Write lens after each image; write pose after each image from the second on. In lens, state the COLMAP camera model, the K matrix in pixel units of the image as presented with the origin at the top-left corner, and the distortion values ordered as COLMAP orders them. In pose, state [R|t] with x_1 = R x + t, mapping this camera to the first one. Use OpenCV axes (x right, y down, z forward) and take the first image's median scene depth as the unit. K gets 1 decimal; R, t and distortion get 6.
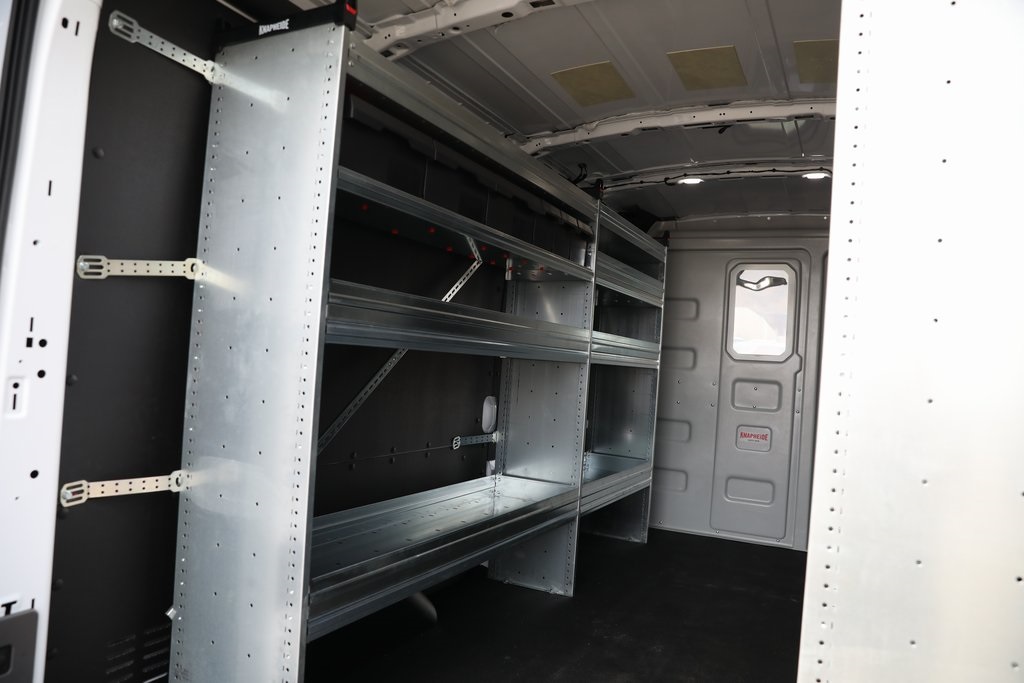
lens RADIAL K [[692.8, 0, 513.7], [0, 692.8, 347.4], [0, 0, 1]] dist [-0.116106, 0.090335]
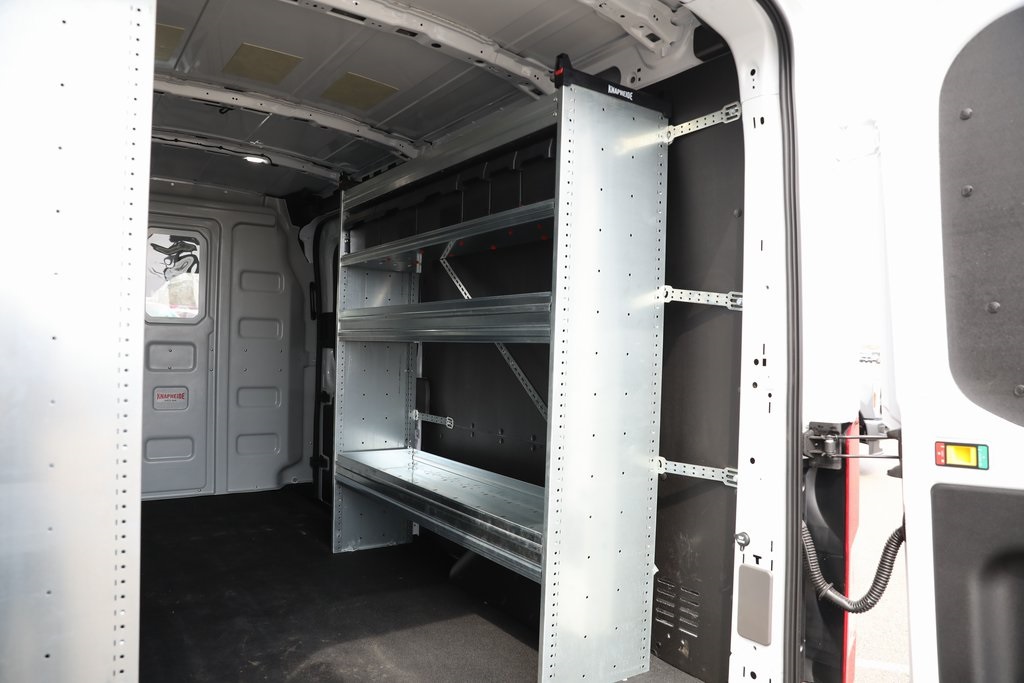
lens RADIAL K [[692.8, 0, 513.7], [0, 692.8, 347.4], [0, 0, 1]] dist [-0.116106, 0.090335]
pose [[0.481335, -0.051432, 0.875027, -0.329757], [-0.010013, 0.997889, 0.064161, -0.016989], [-0.876480, -0.039644, 0.479804, 0.061204]]
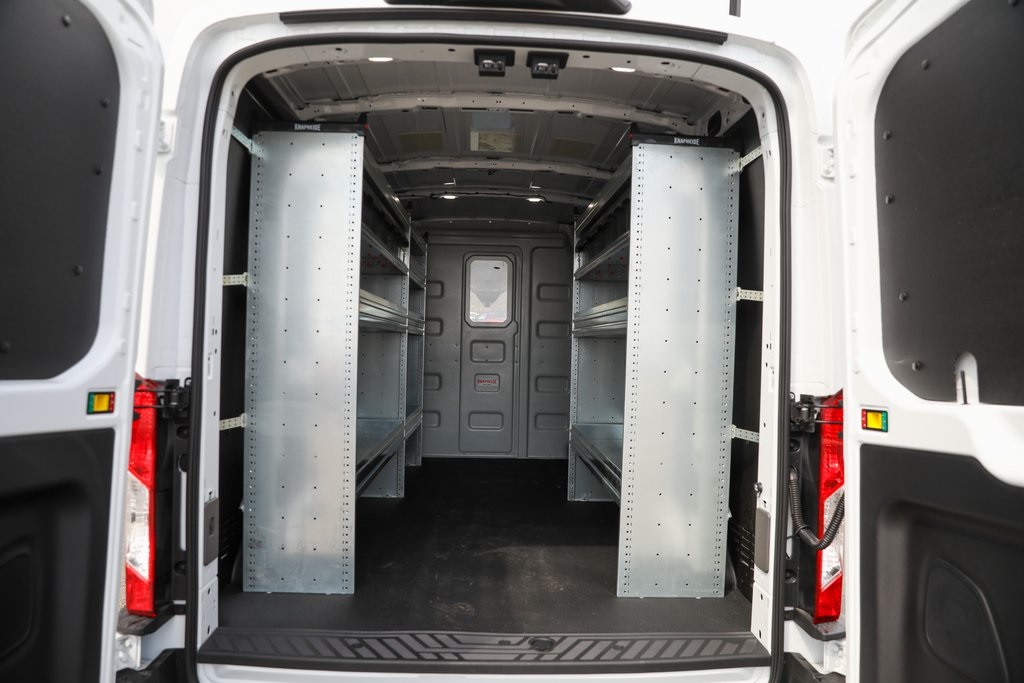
lens RADIAL K [[692.8, 0, 513.7], [0, 692.8, 347.4], [0, 0, 1]] dist [-0.116106, 0.090335]
pose [[0.872938, -0.047533, 0.485511, -0.314110], [0.024427, 0.998252, 0.053812, -0.014329], [-0.487220, -0.035115, 0.872573, -0.277627]]
